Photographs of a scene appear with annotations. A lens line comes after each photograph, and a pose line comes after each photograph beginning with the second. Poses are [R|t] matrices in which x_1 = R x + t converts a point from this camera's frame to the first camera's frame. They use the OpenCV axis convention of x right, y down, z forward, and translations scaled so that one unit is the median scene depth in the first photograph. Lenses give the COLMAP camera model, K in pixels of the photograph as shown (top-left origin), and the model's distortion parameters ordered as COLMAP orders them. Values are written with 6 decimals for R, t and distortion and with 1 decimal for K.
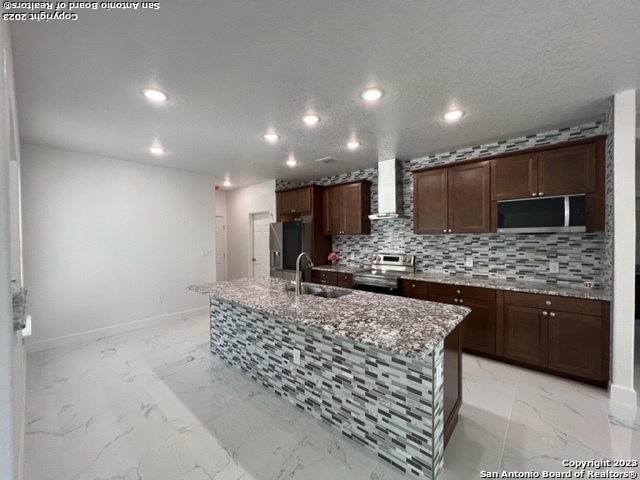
lens RADIAL K [[257.4, 0, 320.6], [0, 257.4, 240.1], [0, 0, 1]] dist [-0.001769, 0.000728]
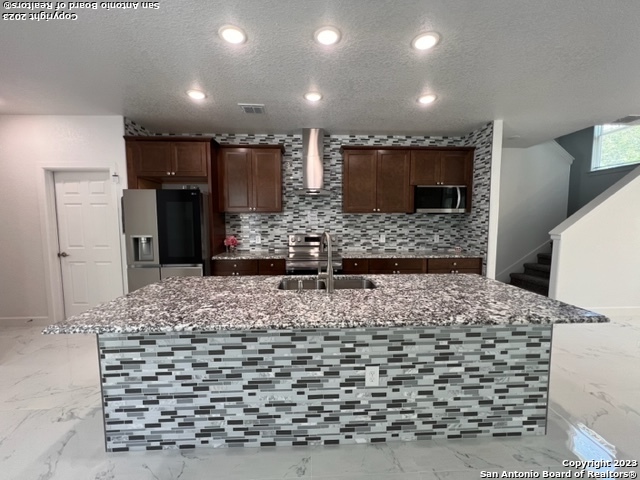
lens RADIAL K [[257.4, 0, 320.5], [0, 257.4, 240.6], [0, 0, 1]] dist [-0.001769, 0.000728]
pose [[0.719319, -0.047473, 0.693055, -0.428287], [0.003525, 0.997899, 0.064695, 0.021366], [-0.694670, -0.044093, 0.717975, 0.388641]]
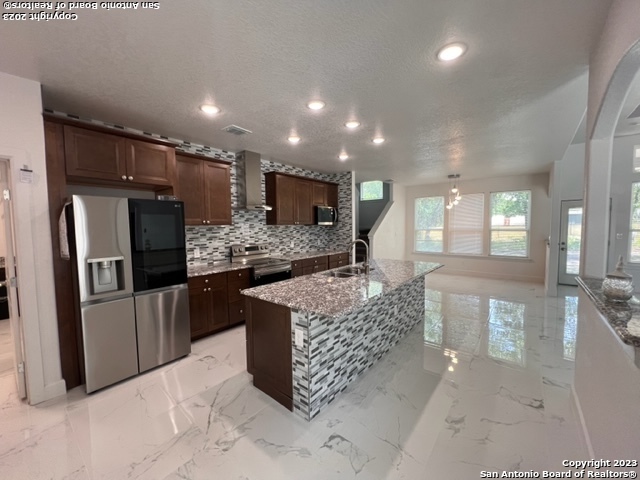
lens RADIAL K [[257.4, 0, 321.1], [0, 257.4, 239.5], [0, 0, 1]] dist [-0.001769, 0.000728]
pose [[-0.044152, -0.046186, 0.997957, -0.943729], [0.022875, 0.998622, 0.047229, -0.008118], [-0.998763, 0.024913, -0.043035, 0.936052]]
